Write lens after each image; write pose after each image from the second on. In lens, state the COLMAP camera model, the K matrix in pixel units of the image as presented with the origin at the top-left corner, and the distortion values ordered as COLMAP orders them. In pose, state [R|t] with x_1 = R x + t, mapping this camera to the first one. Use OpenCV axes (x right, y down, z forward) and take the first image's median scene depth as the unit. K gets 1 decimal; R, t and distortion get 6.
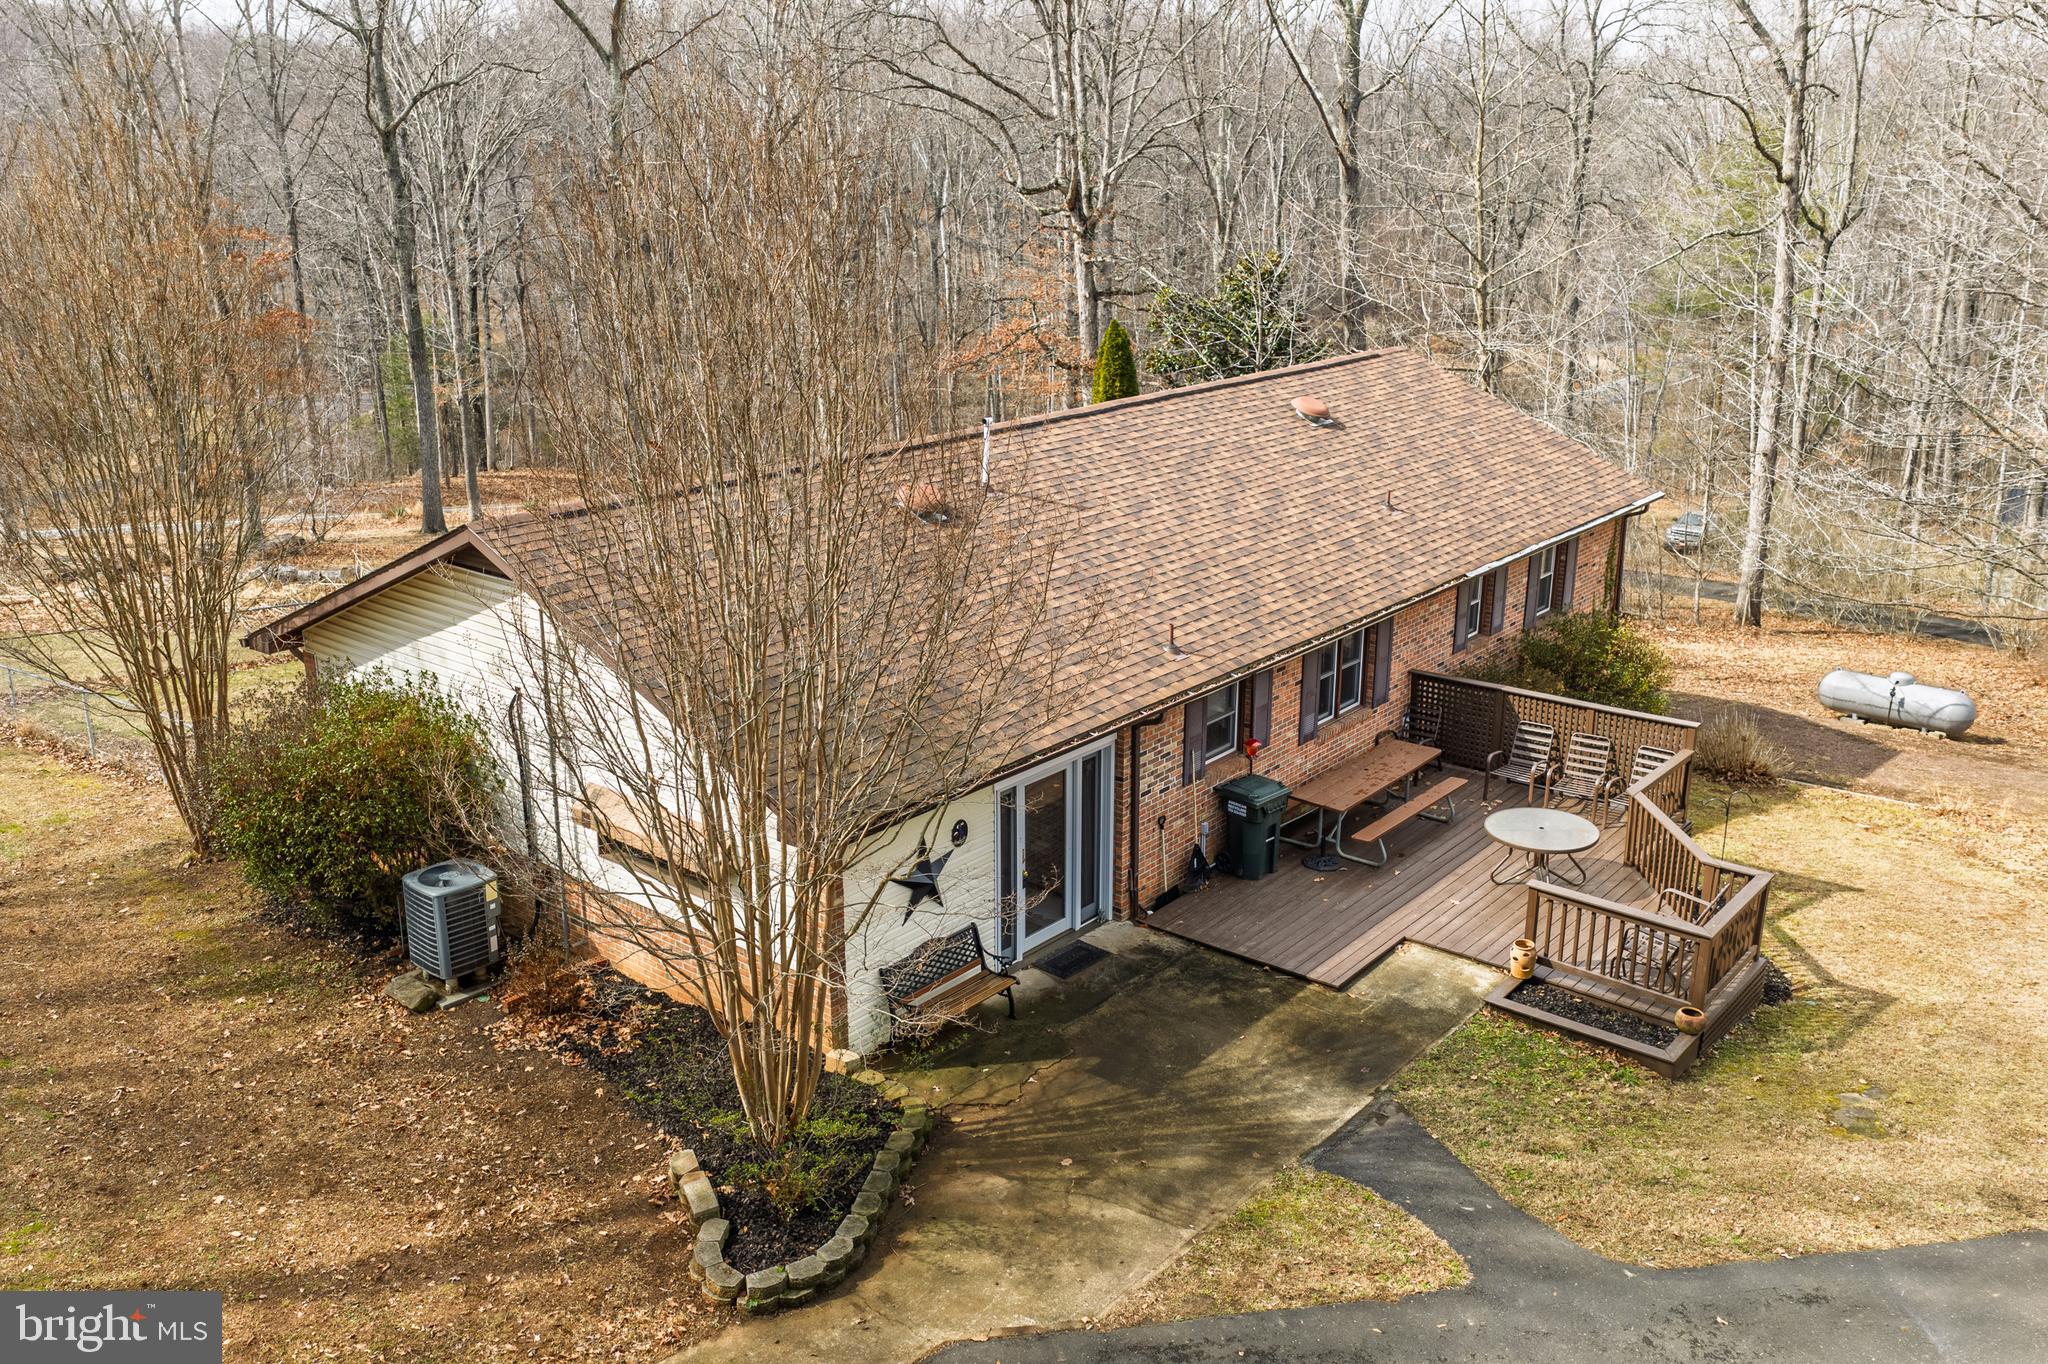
lens RADIAL K [[1748.8, 0, 956.0], [0, 1748.8, 593.1], [0, 0, 1]] dist [0.006422, -0.007699]
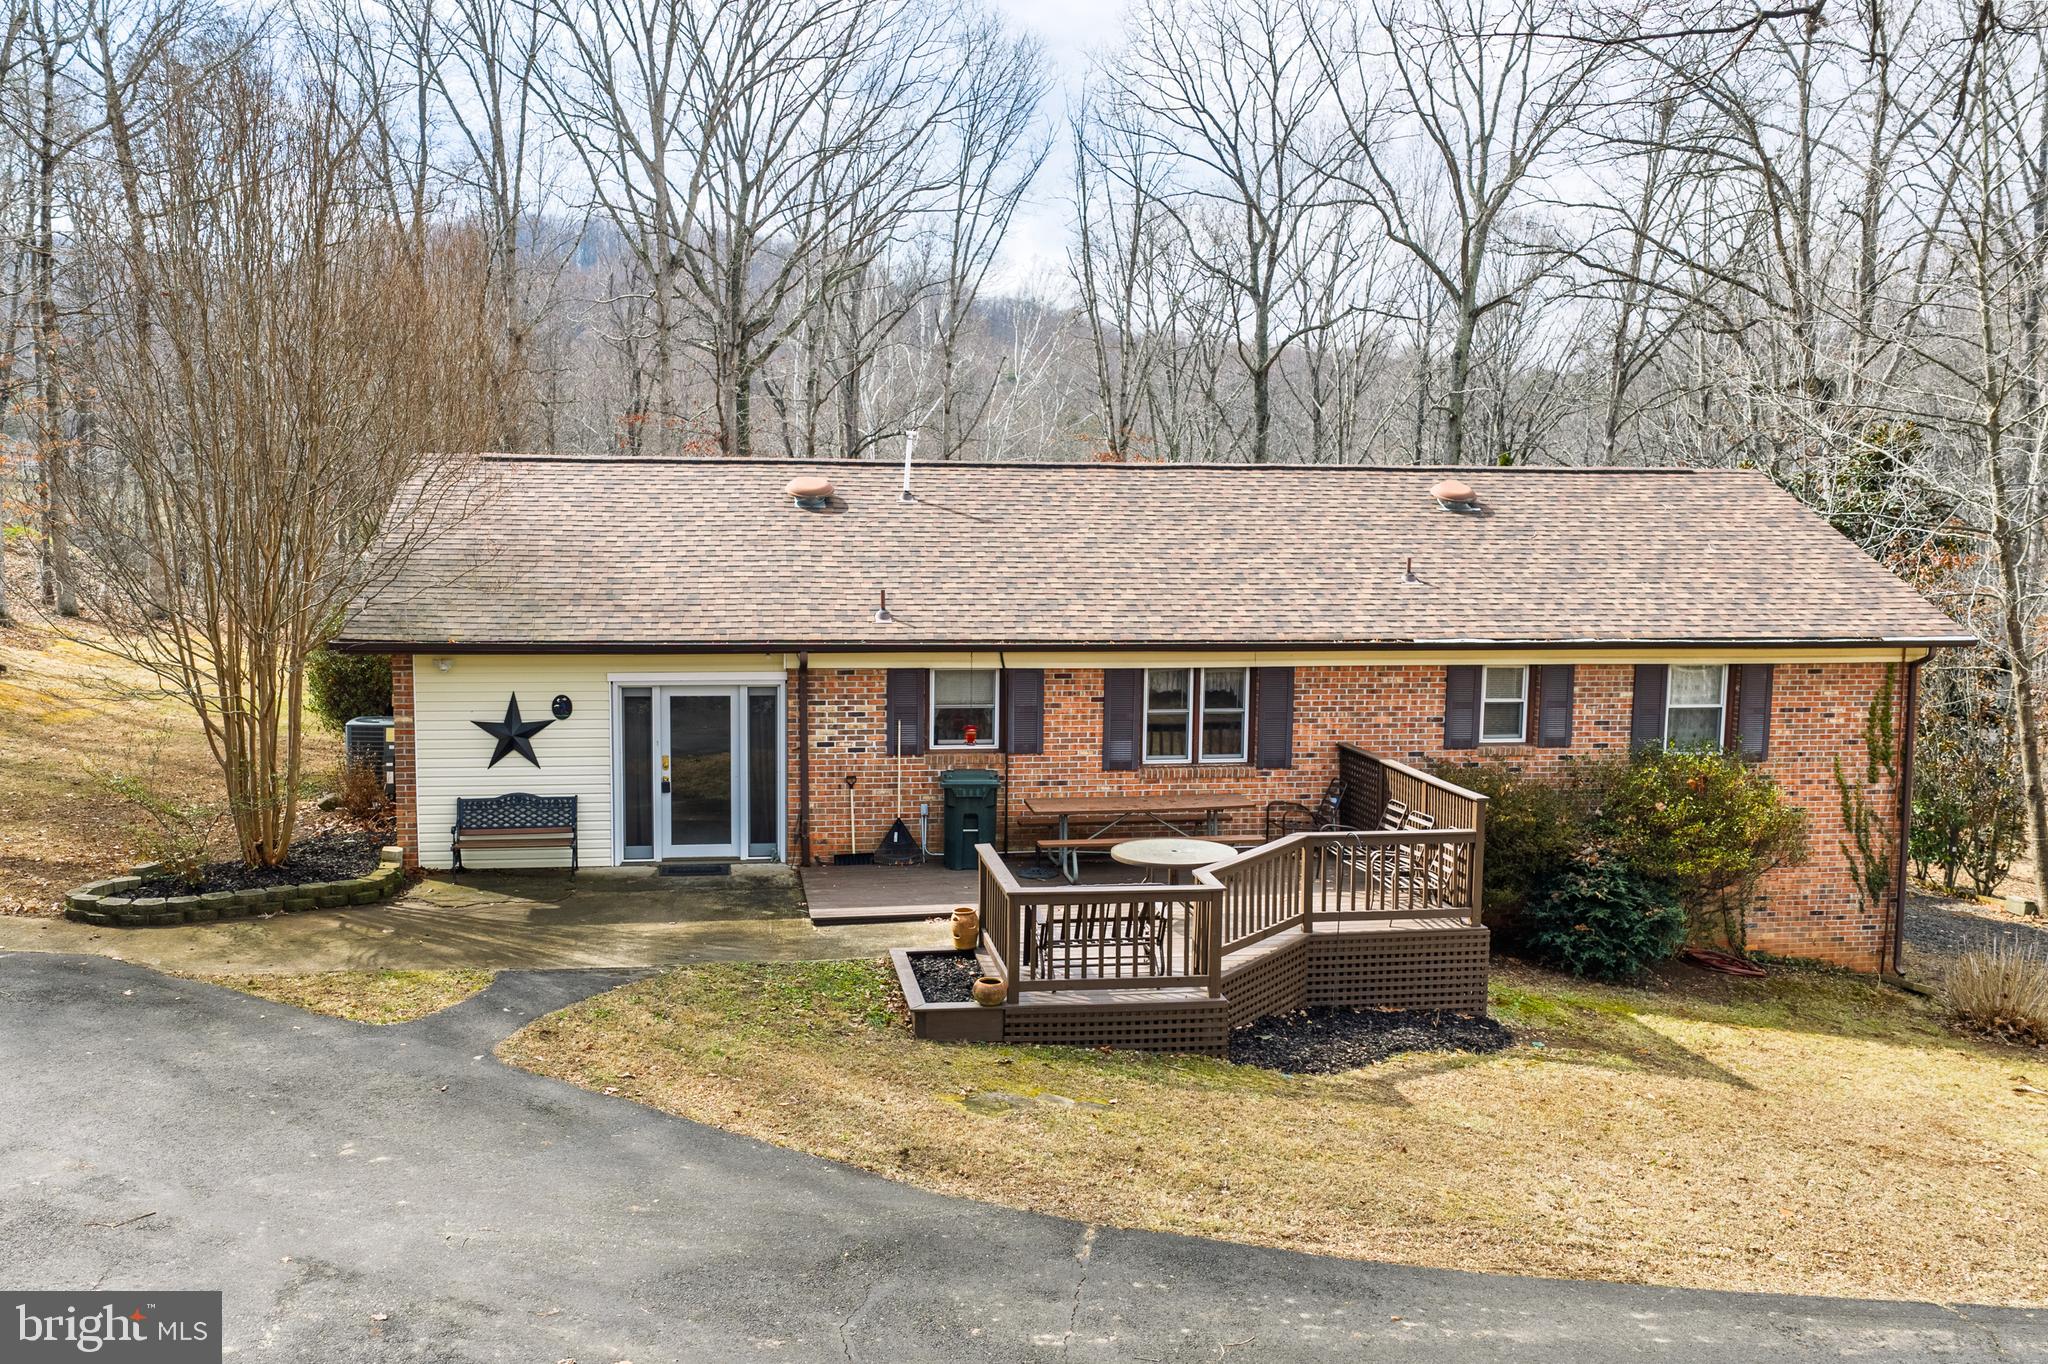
lens RADIAL K [[1748.8, 0, 956.0], [0, 1748.8, 593.1], [0, 0, 1]] dist [0.006422, -0.007699]
pose [[0.748131, 0.056976, -0.661101, 0.847643], [-0.181620, 0.975843, -0.121428, 0.137790], [0.638212, 0.210914, 0.740406, 0.253759]]
